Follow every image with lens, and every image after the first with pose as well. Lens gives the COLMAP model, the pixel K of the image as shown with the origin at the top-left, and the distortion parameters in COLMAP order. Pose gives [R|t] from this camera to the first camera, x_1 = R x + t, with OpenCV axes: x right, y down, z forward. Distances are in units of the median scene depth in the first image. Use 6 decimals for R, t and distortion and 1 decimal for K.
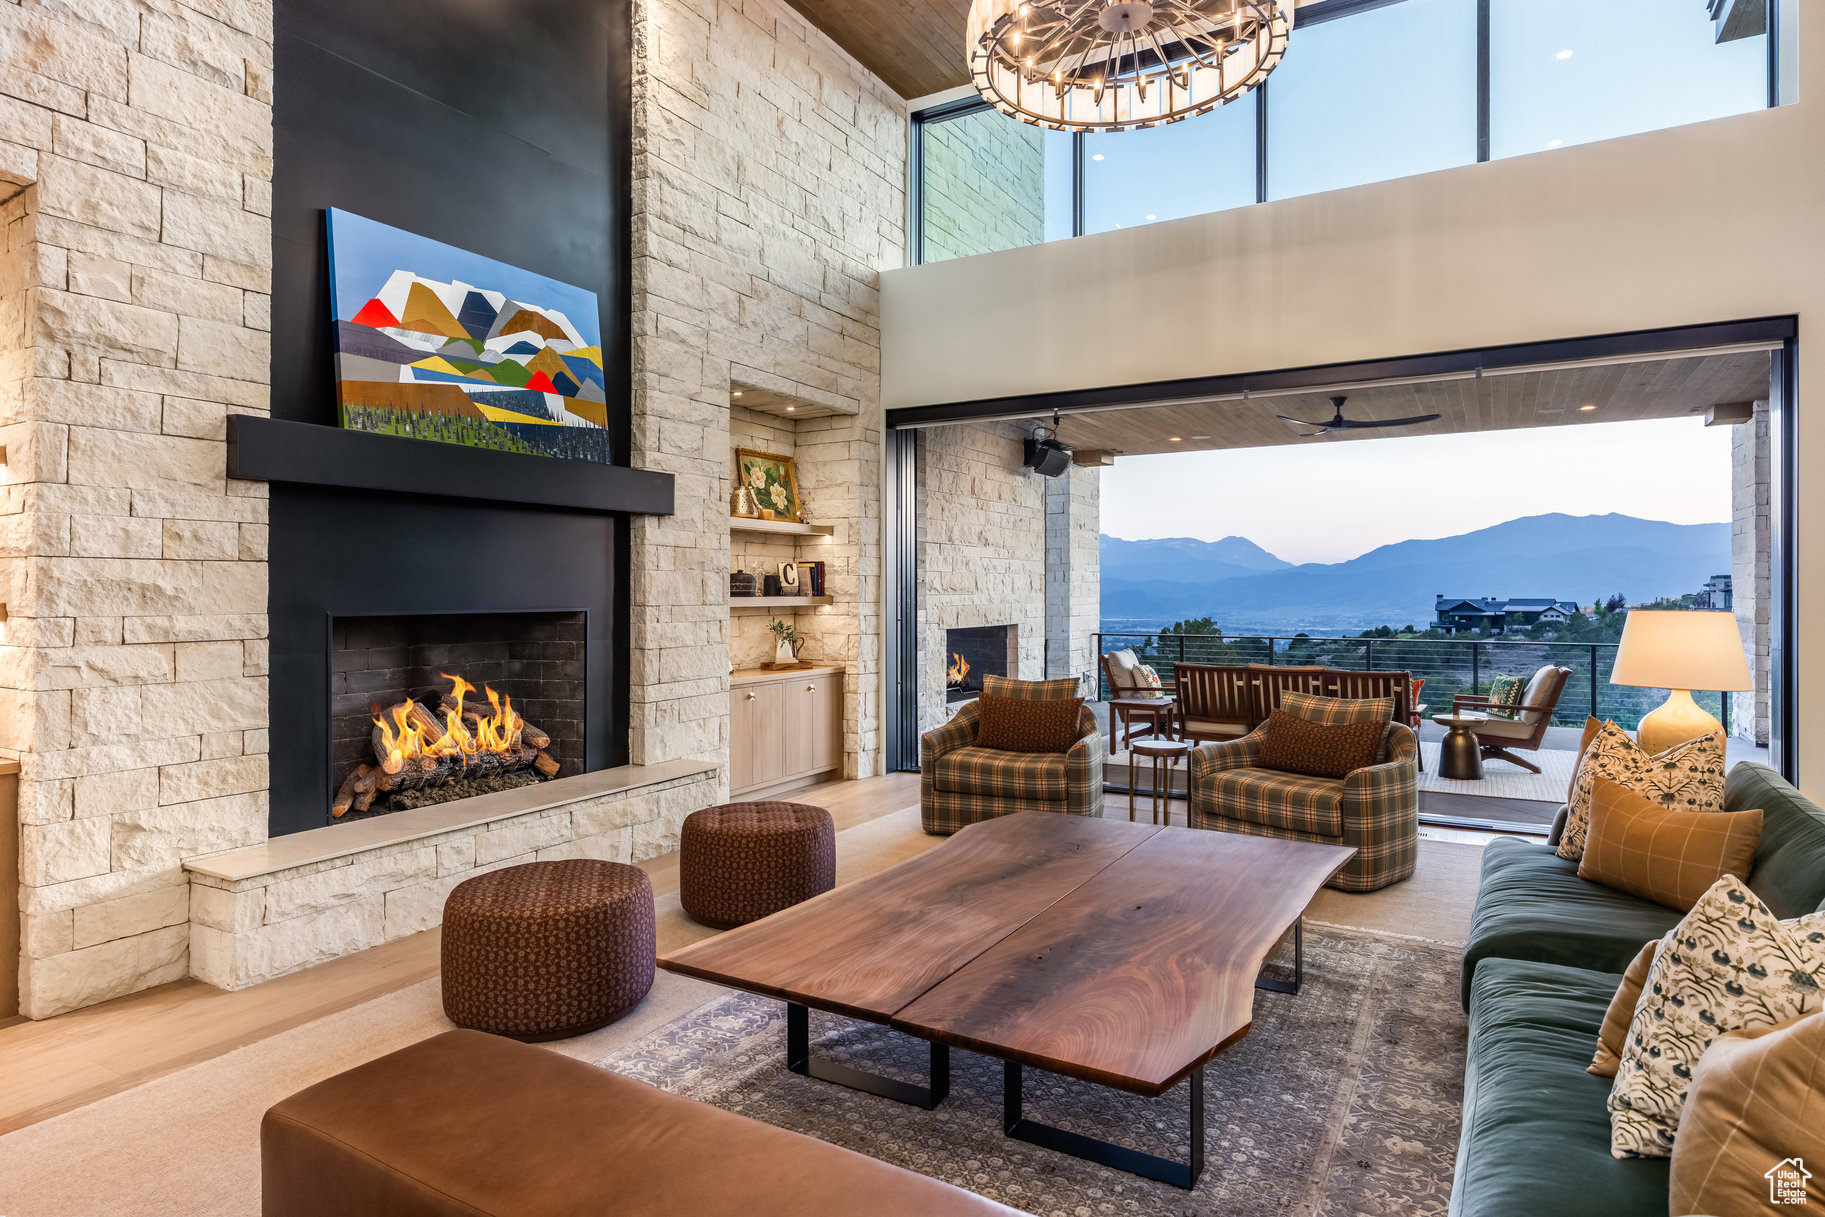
lens RADIAL K [[1010.9, 0, 915.9], [0, 1010.9, 596.0], [0, 0, 1]] dist [0.029508, 0.000957]
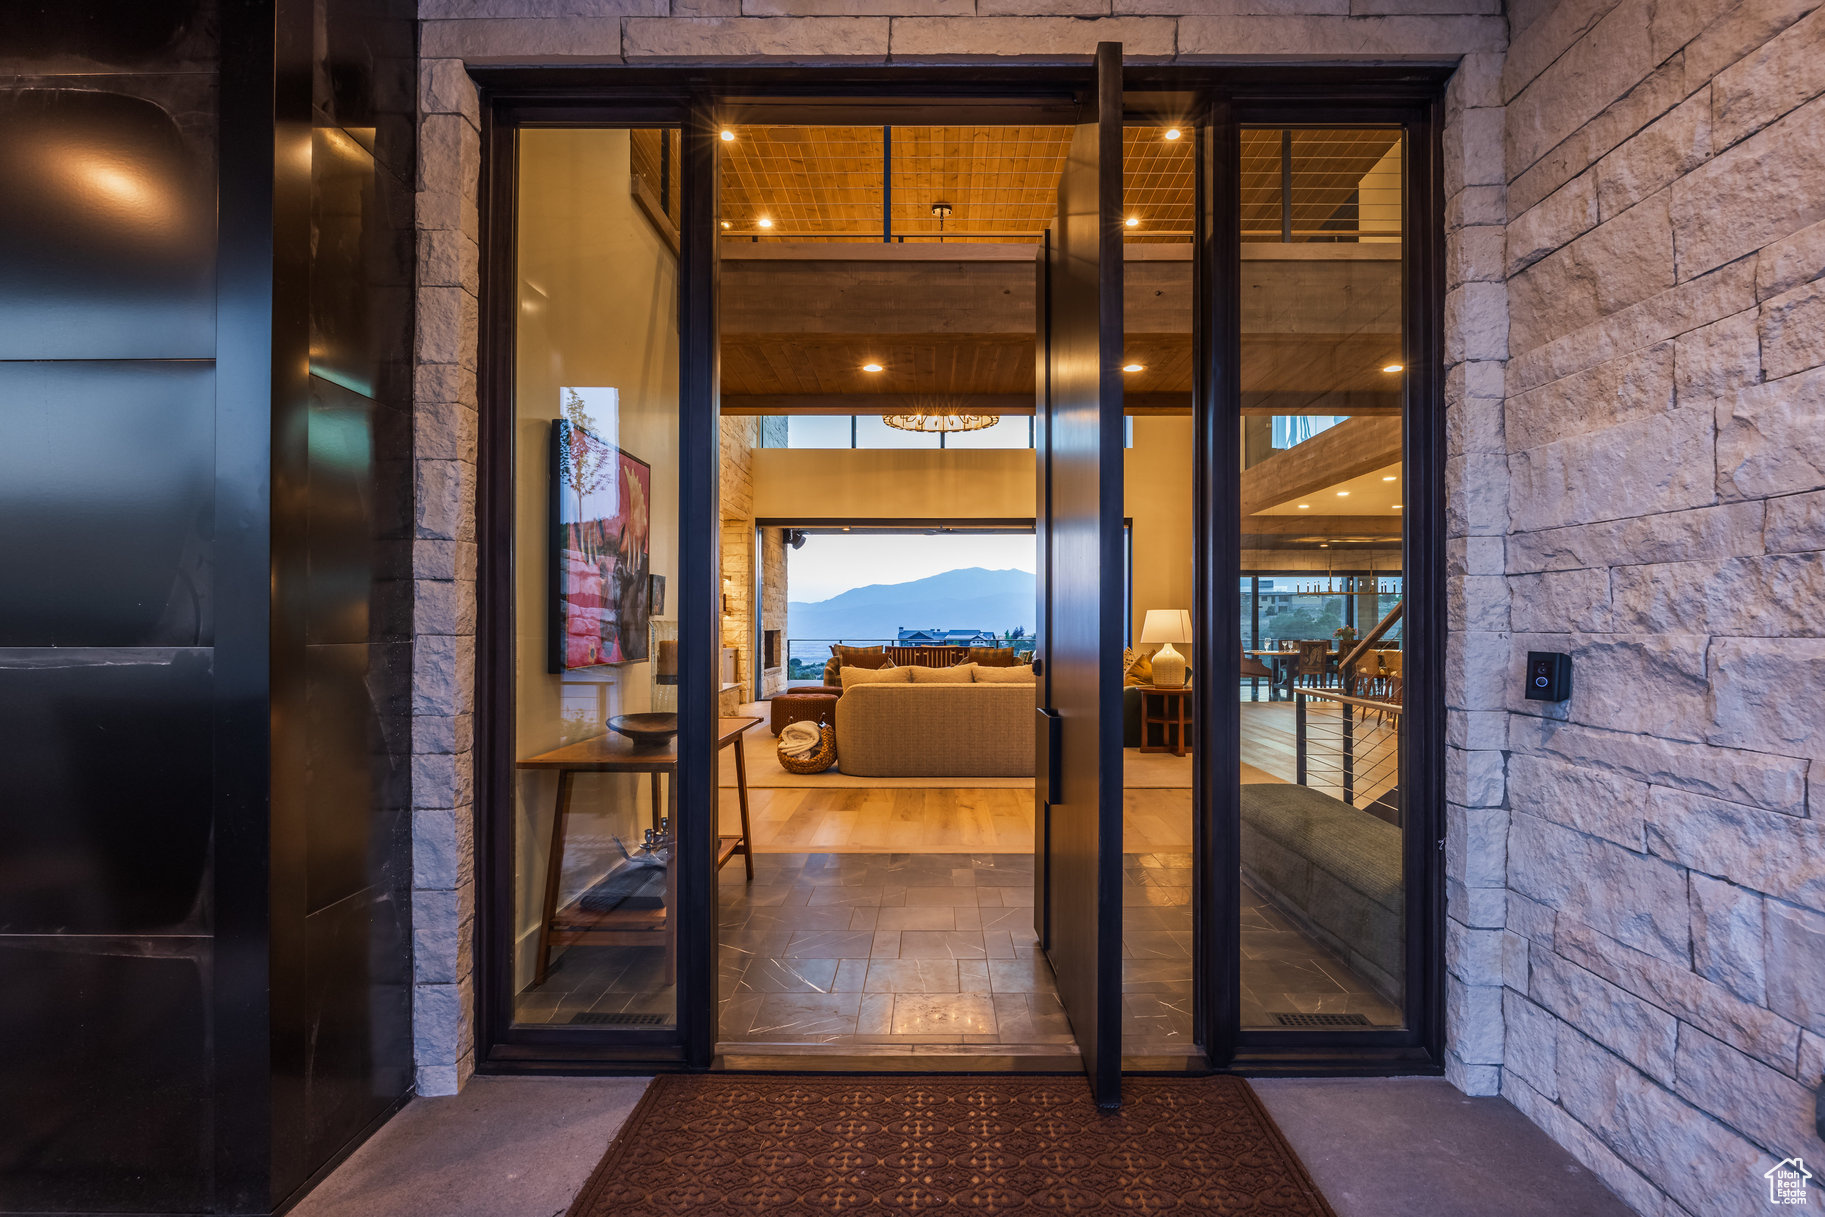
lens RADIAL K [[959.6, 0, 916.0], [0, 959.6, 617.8], [0, 0, 1]] dist [-0.000109, -0.000001]
pose [[0.876018, 0.006960, 0.482229, -0.412595], [-0.001008, 0.999920, -0.012600, 0.021610], [-0.482278, 0.010552, 0.875955, -0.476102]]
